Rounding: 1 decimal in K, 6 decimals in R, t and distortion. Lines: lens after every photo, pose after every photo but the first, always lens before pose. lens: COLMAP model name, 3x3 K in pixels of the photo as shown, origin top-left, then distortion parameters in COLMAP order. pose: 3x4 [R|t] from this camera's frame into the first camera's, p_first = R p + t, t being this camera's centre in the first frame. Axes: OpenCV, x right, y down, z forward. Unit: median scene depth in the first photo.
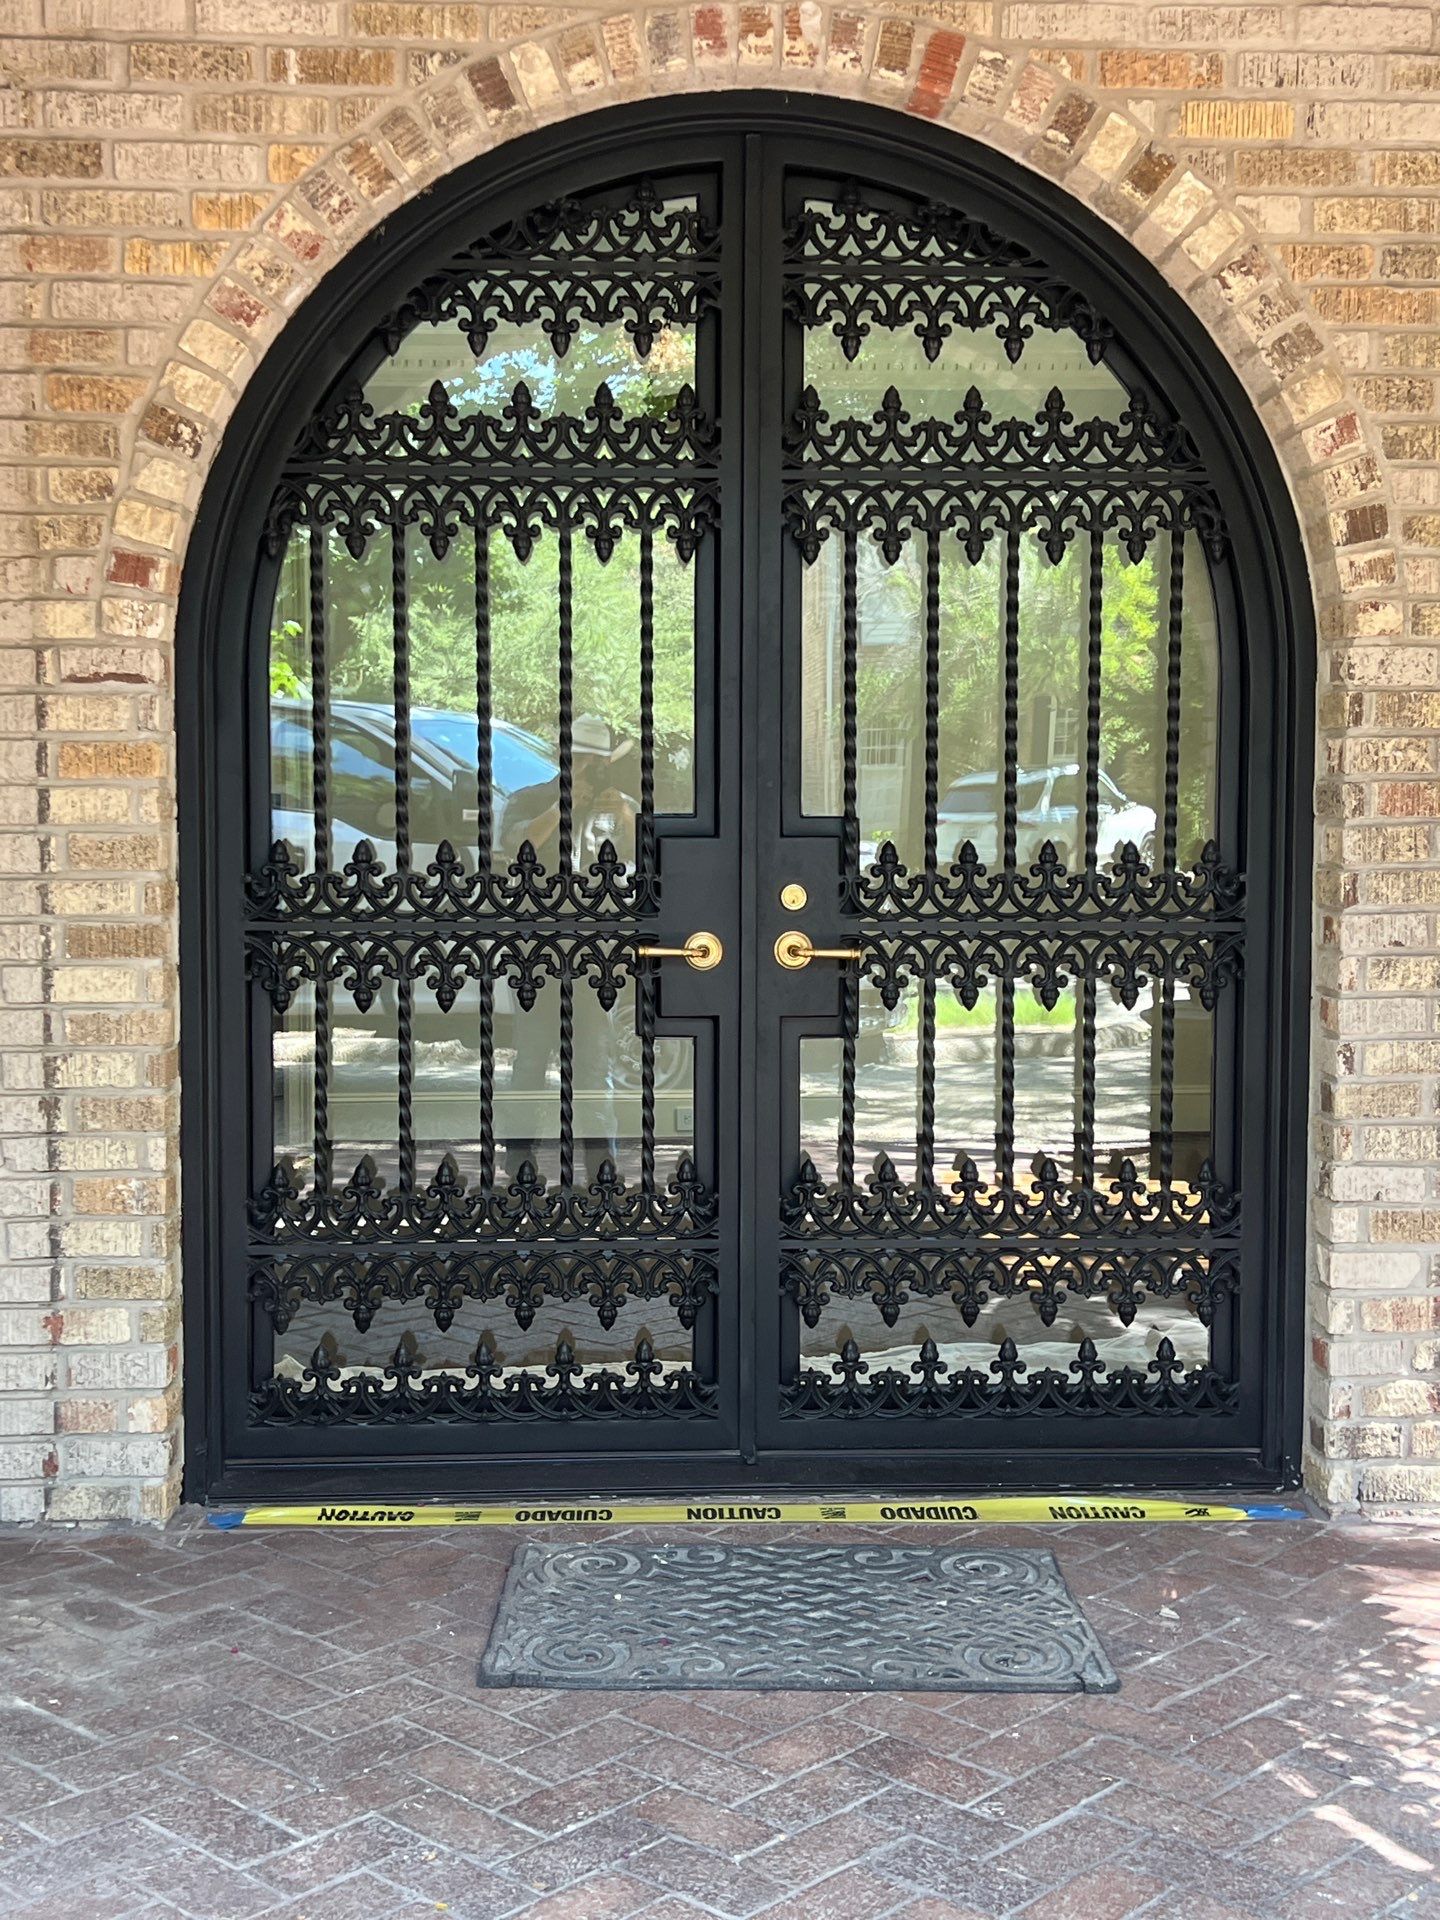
lens RADIAL K [[2428.5, 0, 731.2], [0, 2428.5, 956.4], [0, 0, 1]] dist [0.058039, 0.000000]
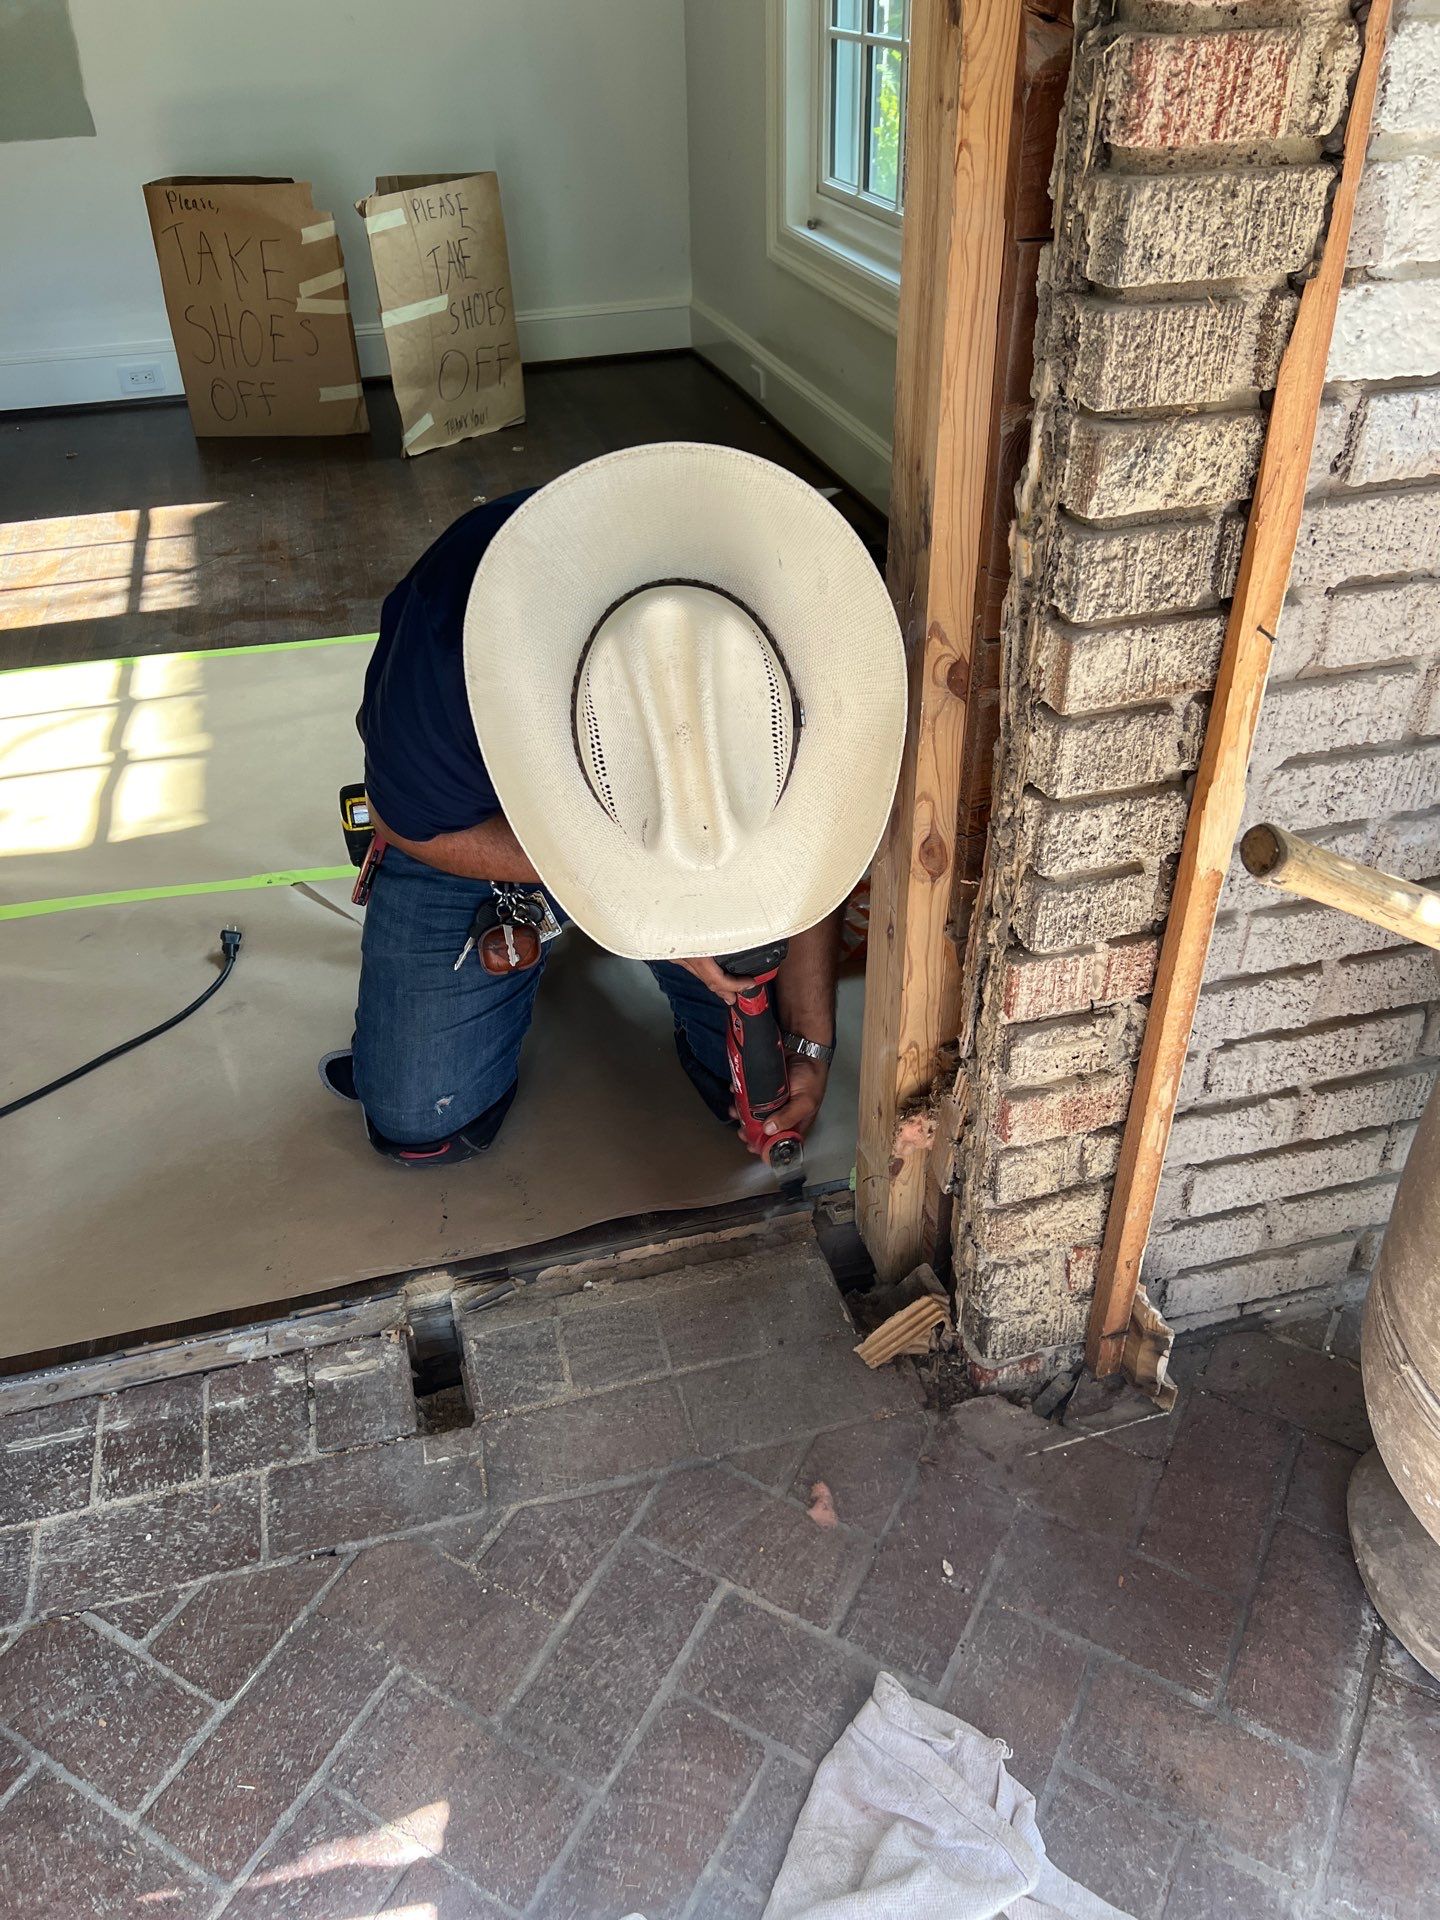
lens RADIAL K [[1403.6, 0, 712.8], [0, 1403.6, 917.1], [0, 0, 1]] dist [0.037960, -0.045818]
pose [[0.975436, -0.142497, 0.167988, 0.149224], [0.036593, 0.856817, 0.514320, -0.049998], [-0.217224, -0.495539, 0.840984, 0.770208]]
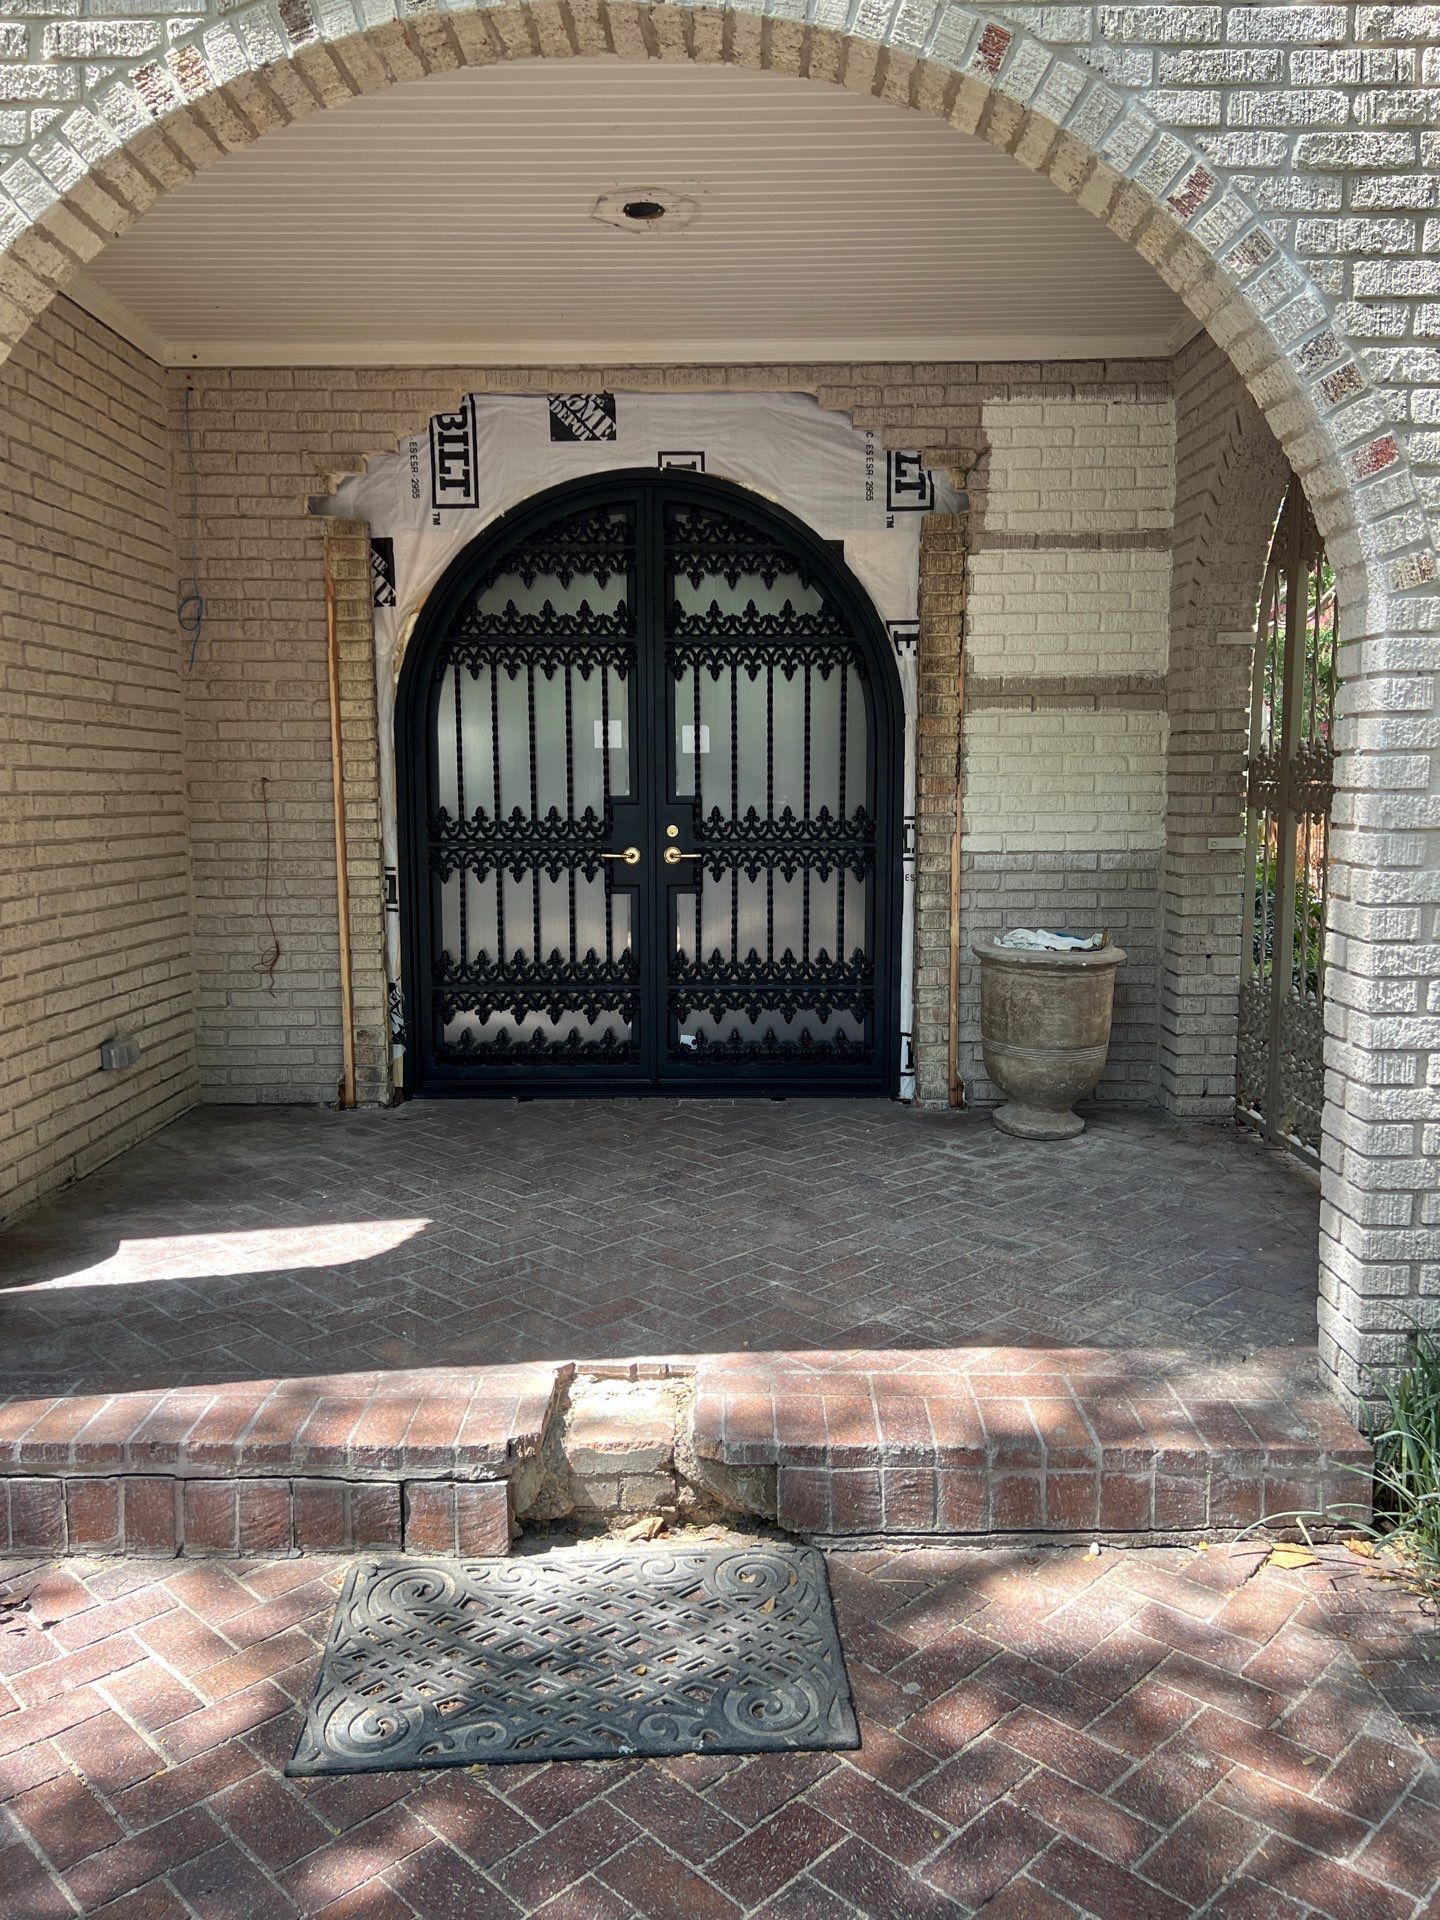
lens RADIAL K [[1403.6, 0, 745.4], [0, 1403.6, 970.2], [0, 0, 1]] dist [0.037960, -0.045818]
pose [[0.998664, 0.000986, -0.051661, 0.162160], [0.001048, 0.999226, 0.039335, 0.053146], [0.051660, -0.039336, 0.997890, -0.293272]]
